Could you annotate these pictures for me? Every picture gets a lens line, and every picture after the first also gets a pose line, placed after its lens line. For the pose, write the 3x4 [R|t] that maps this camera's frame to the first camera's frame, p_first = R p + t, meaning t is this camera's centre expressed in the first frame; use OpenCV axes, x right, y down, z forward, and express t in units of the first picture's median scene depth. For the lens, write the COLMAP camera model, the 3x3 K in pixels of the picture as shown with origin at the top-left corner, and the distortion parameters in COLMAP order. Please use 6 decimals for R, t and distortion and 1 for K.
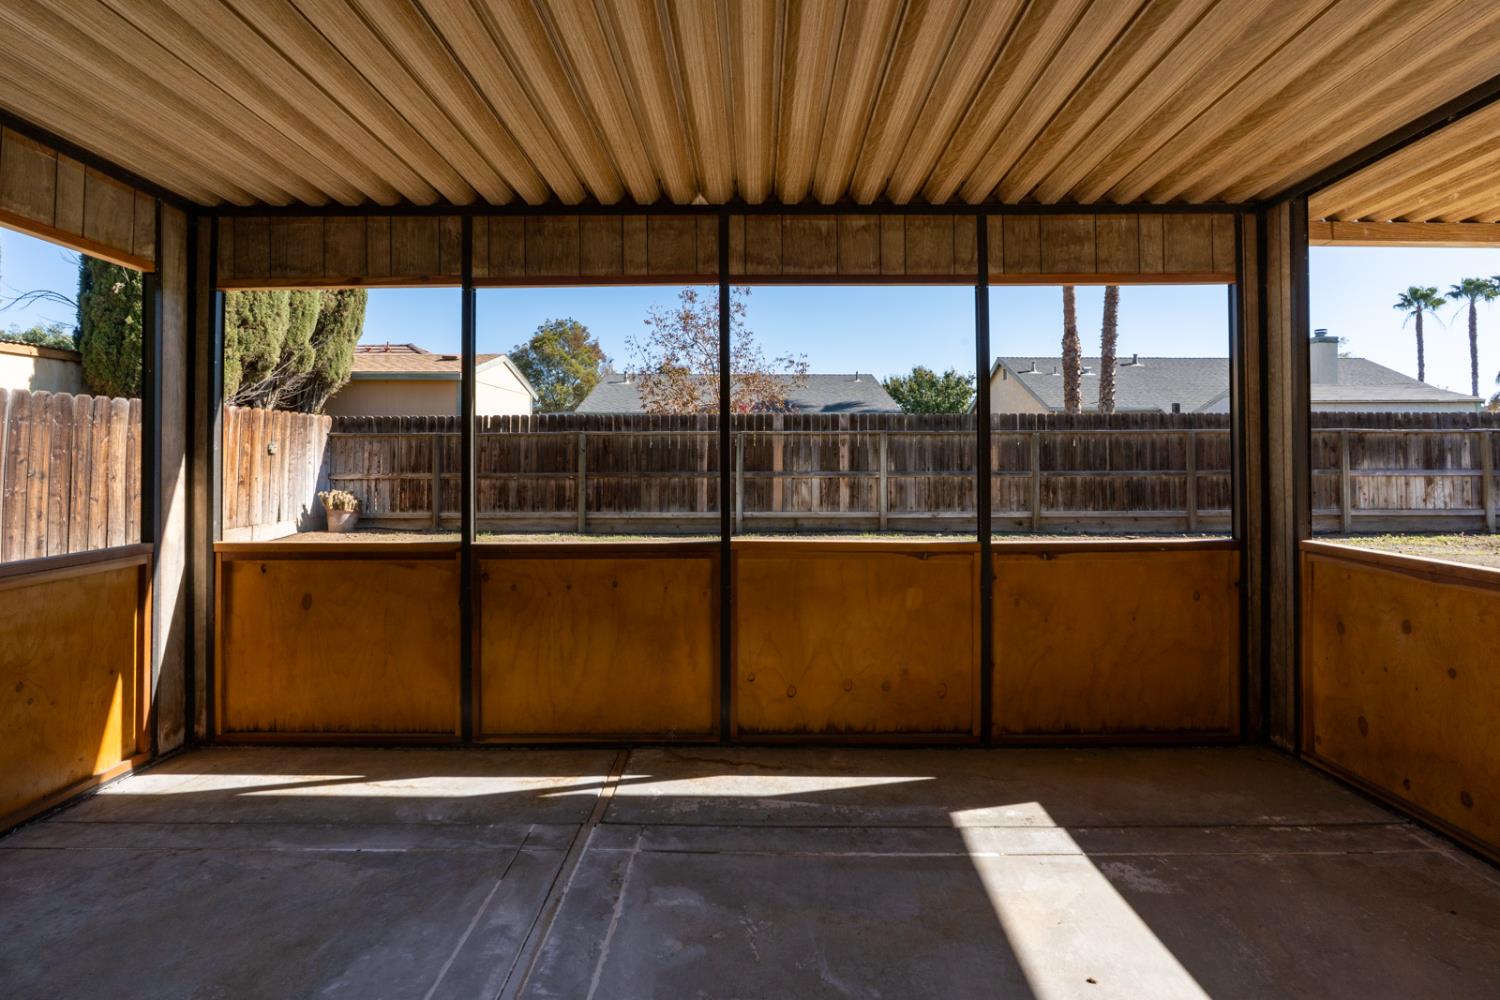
lens RADIAL K [[699.6, 0, 756.6], [0, 699.6, 431.3], [0, 0, 1]] dist [-0.011420, 0.004948]
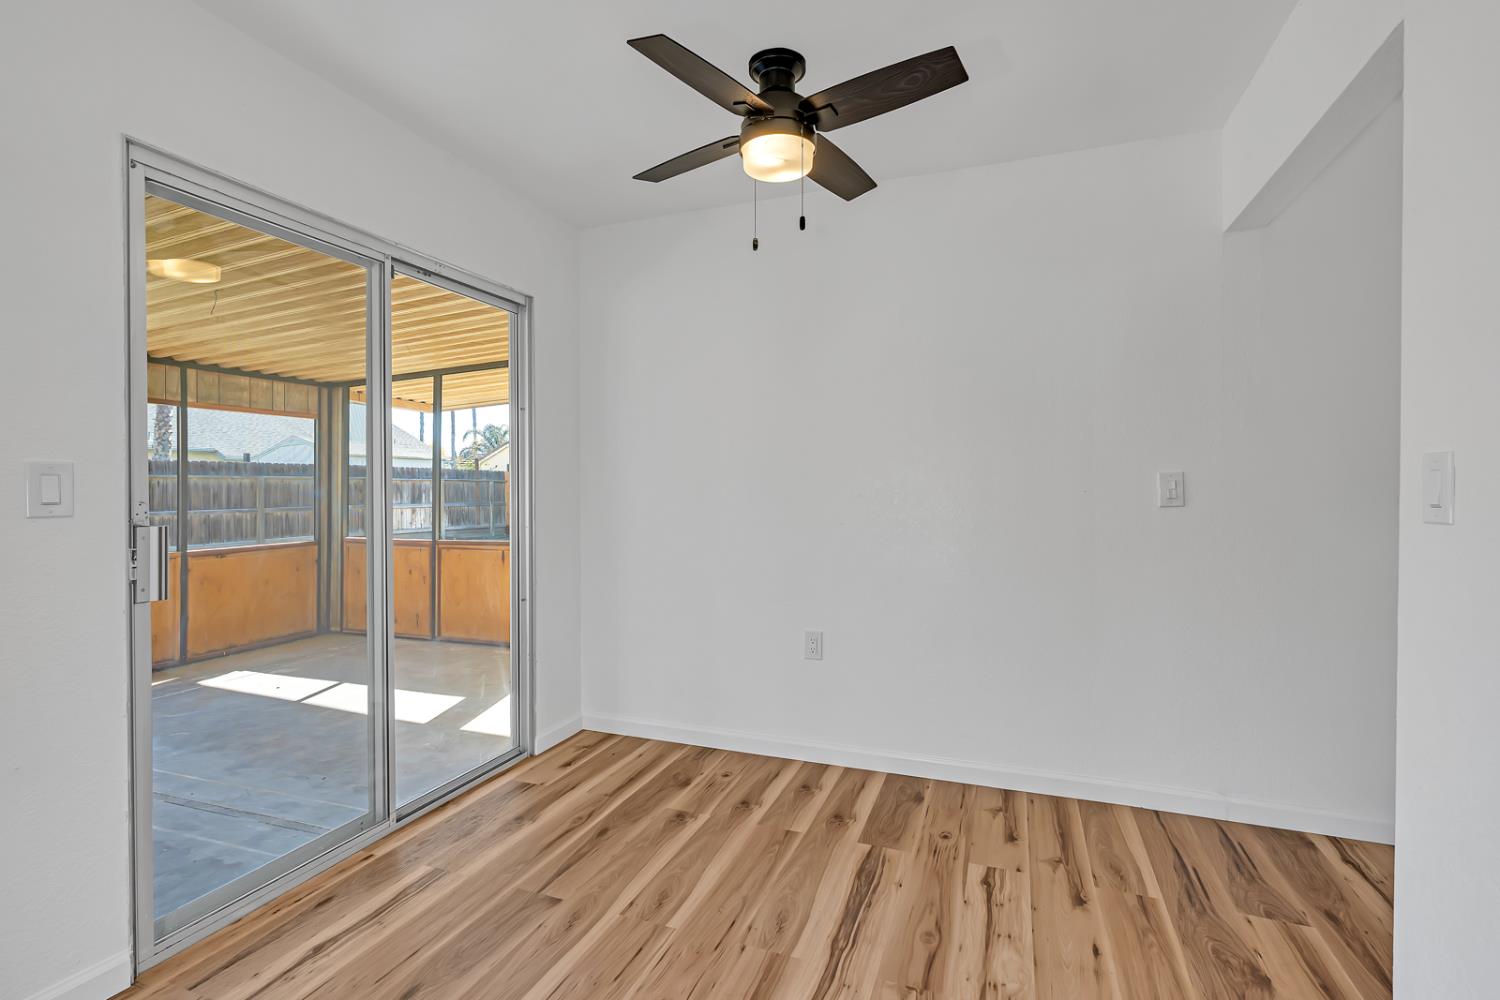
lens RADIAL K [[689.6, 0, 730.5], [0, 689.6, 493.2], [0, 0, 1]] dist [-0.004732, 0.002644]
pose [[0.379062, -0.008034, 0.925337, -0.686129], [-0.024435, 0.999527, 0.018688, -0.051294], [-0.925049, -0.029694, 0.378686, -0.849864]]
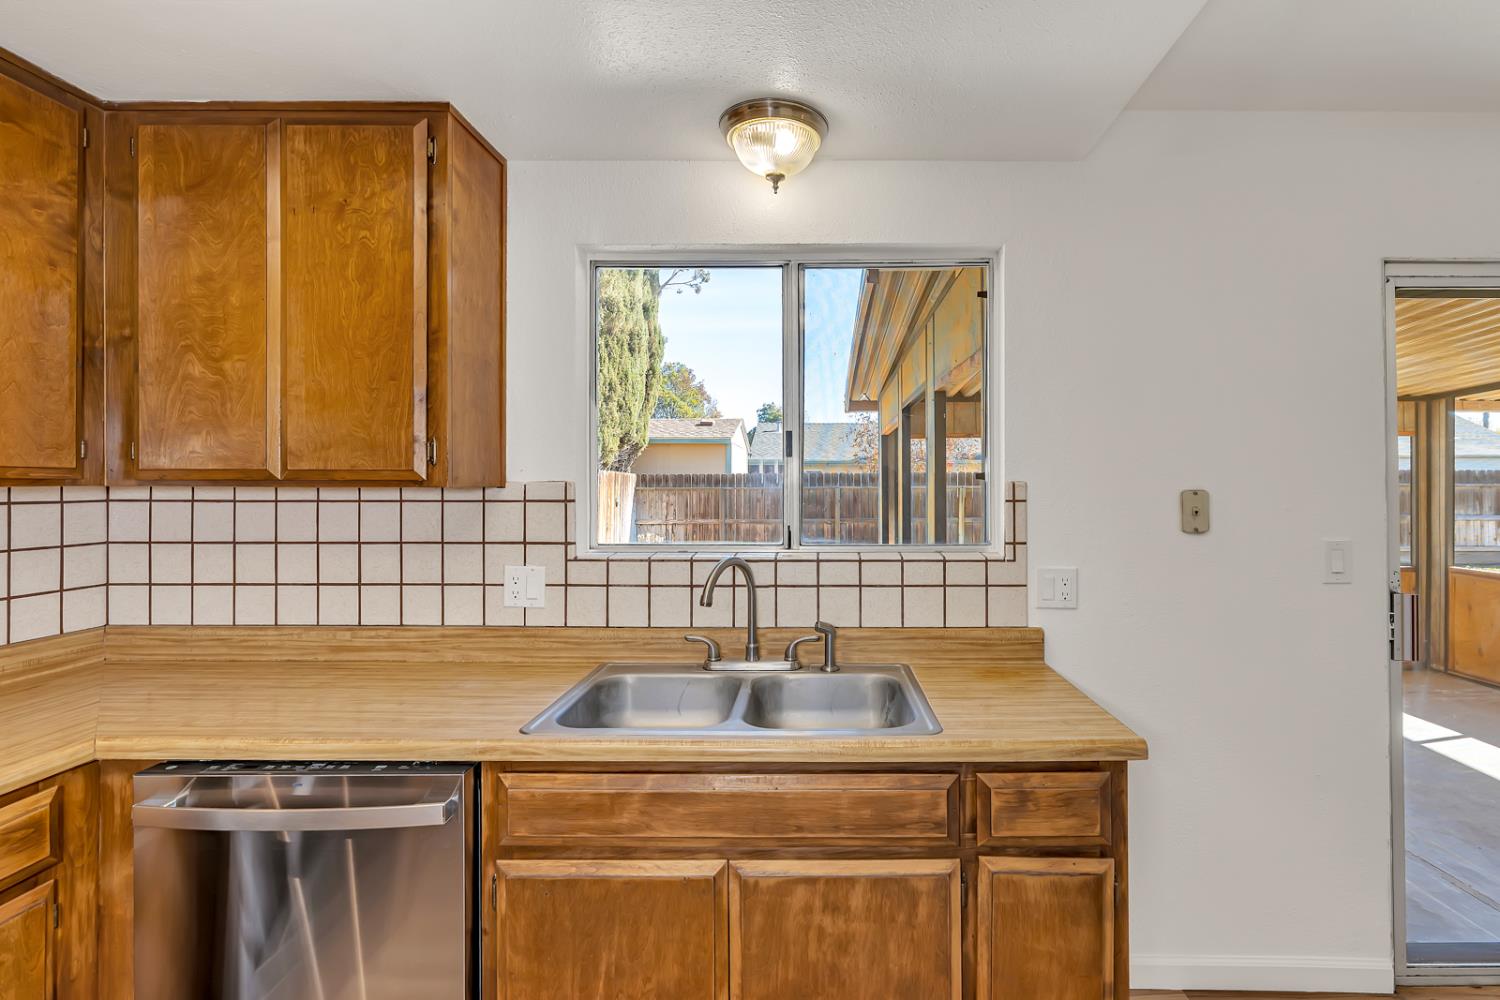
lens RADIAL K [[689.6, 0, 826.4], [0, 689.6, 484.2], [0, 0, 1]] dist [-0.004732, 0.002644]
pose [[0.999999, -0.000931, 0.001119, -0.867570], [0.000902, 0.999667, 0.025799, -0.116200], [-0.001143, -0.025798, 0.999667, -0.835884]]
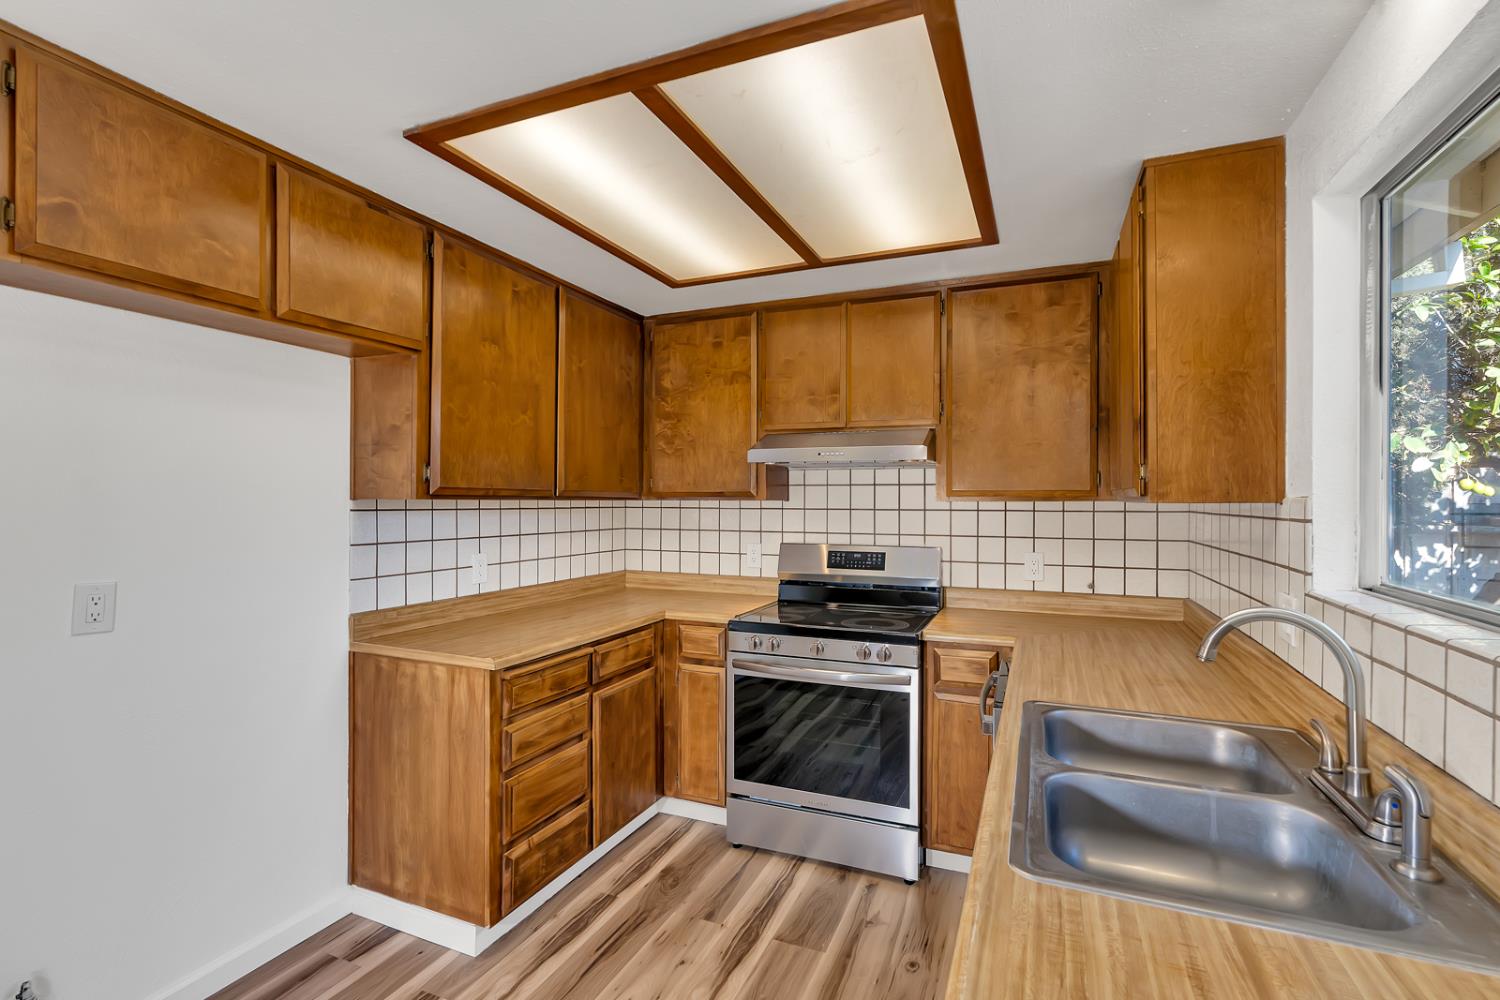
lens RADIAL K [[689.6, 0, 754.7], [0, 689.6, 498.9], [0, 0, 1]] dist [-0.004732, 0.002644]
pose [[-0.391429, -0.004496, -0.920197, -0.508005], [0.021283, 0.999676, -0.013938, -0.103191], [0.919962, -0.025040, -0.391207, -0.413459]]
